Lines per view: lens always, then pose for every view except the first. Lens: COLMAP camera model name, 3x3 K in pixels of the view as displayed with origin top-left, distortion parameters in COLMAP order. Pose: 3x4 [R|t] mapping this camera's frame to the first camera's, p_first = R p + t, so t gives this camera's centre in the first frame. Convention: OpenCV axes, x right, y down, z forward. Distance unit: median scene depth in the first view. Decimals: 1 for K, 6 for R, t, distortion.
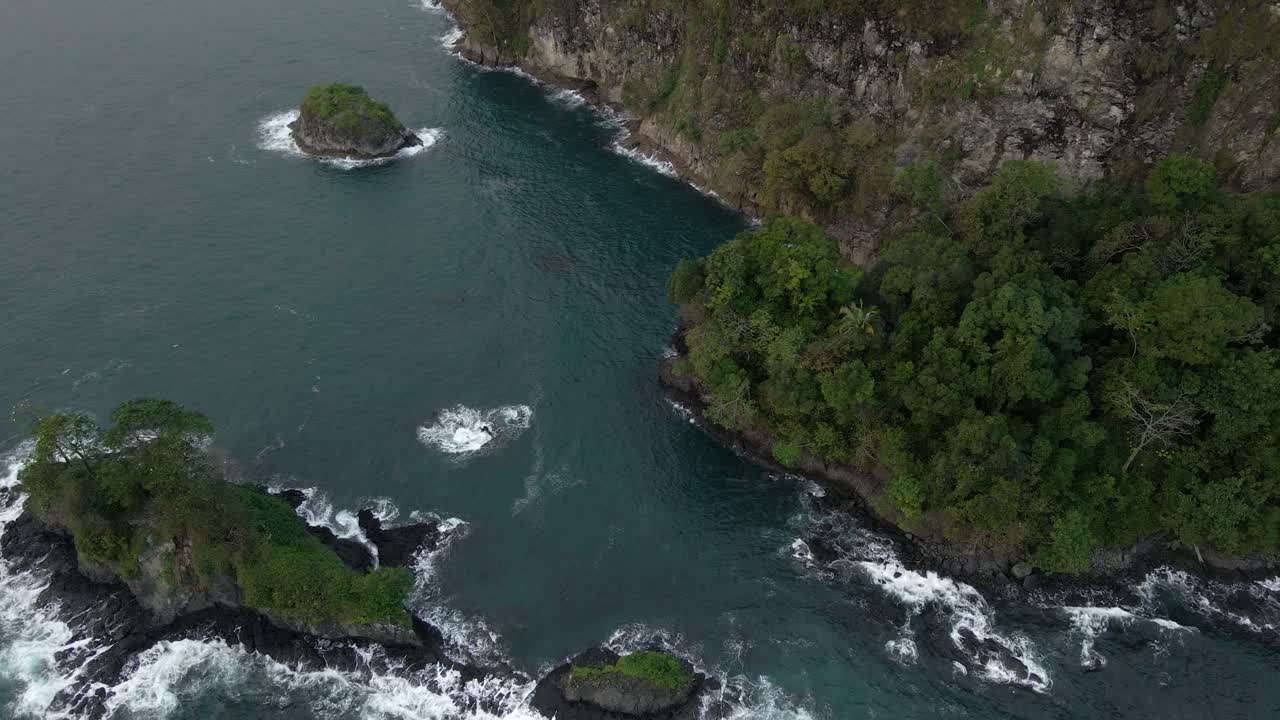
lens RADIAL K [[922.8, 0, 640.0], [0, 922.8, 360.0], [0, 0, 1]] dist [0.000067, 0.005162]
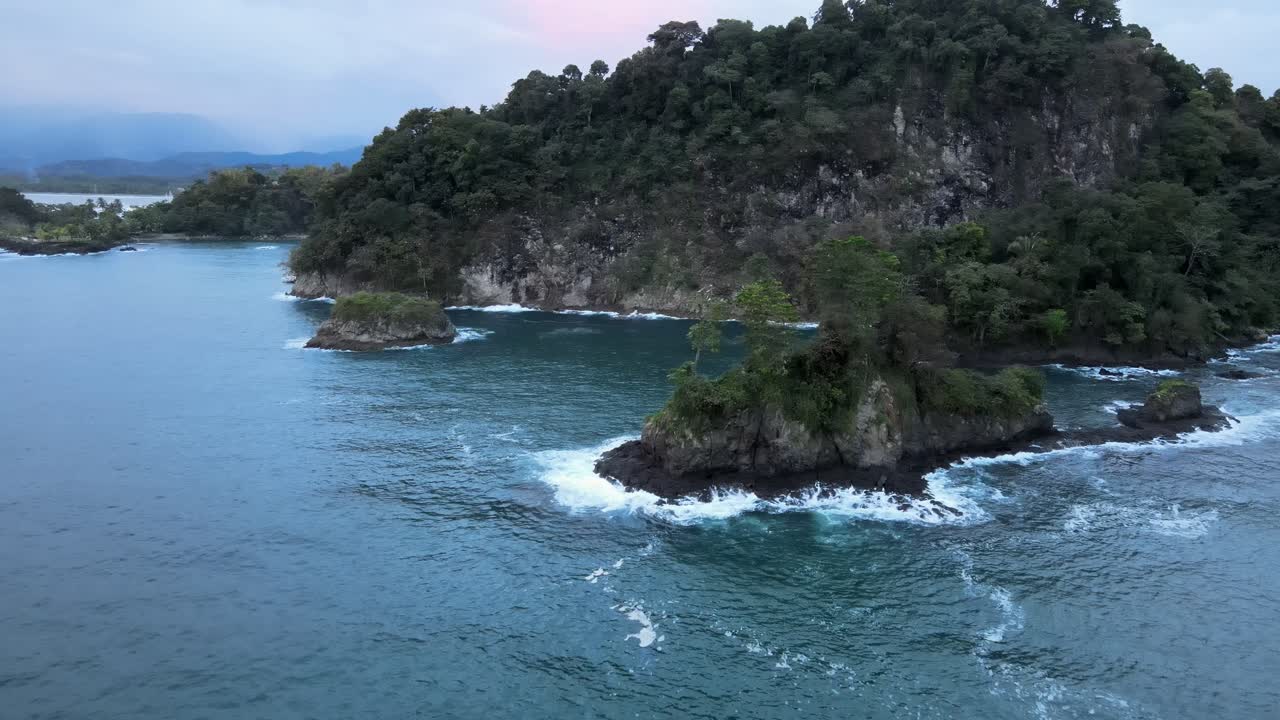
lens RADIAL K [[922.8, 0, 640.0], [0, 922.8, 360.0], [0, 0, 1]] dist [0.000067, 0.005162]
pose [[0.776787, -0.116713, 0.618854, -0.909348], [0.409825, 0.839813, -0.356029, 0.294592], [-0.478168, 0.530181, 0.700188, 0.263887]]
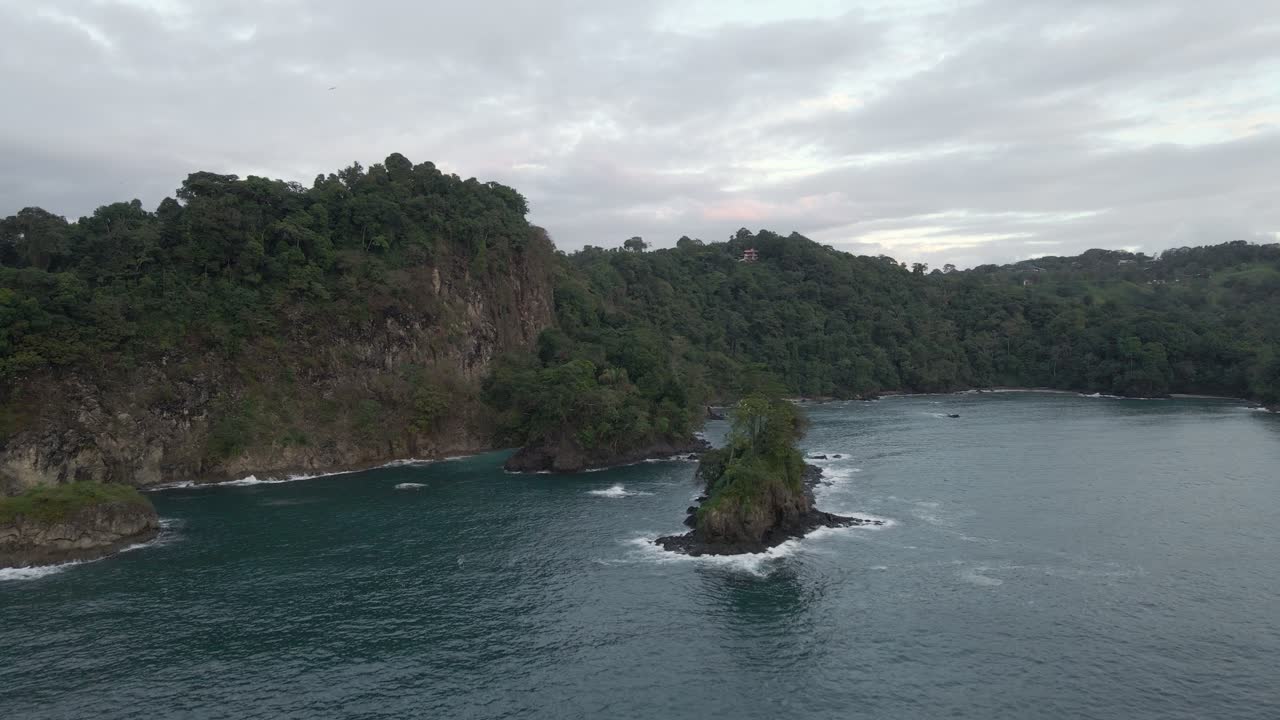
lens RADIAL K [[933.5, 0, 640.0], [0, 933.5, 360.0], [0, 0, 1]] dist [-0.091307, 0.104356]
pose [[-0.063912, -0.029996, 0.997505, -1.366443], [0.668639, 0.740731, 0.065116, -0.124331], [-0.740836, 0.671132, -0.027285, 0.751536]]
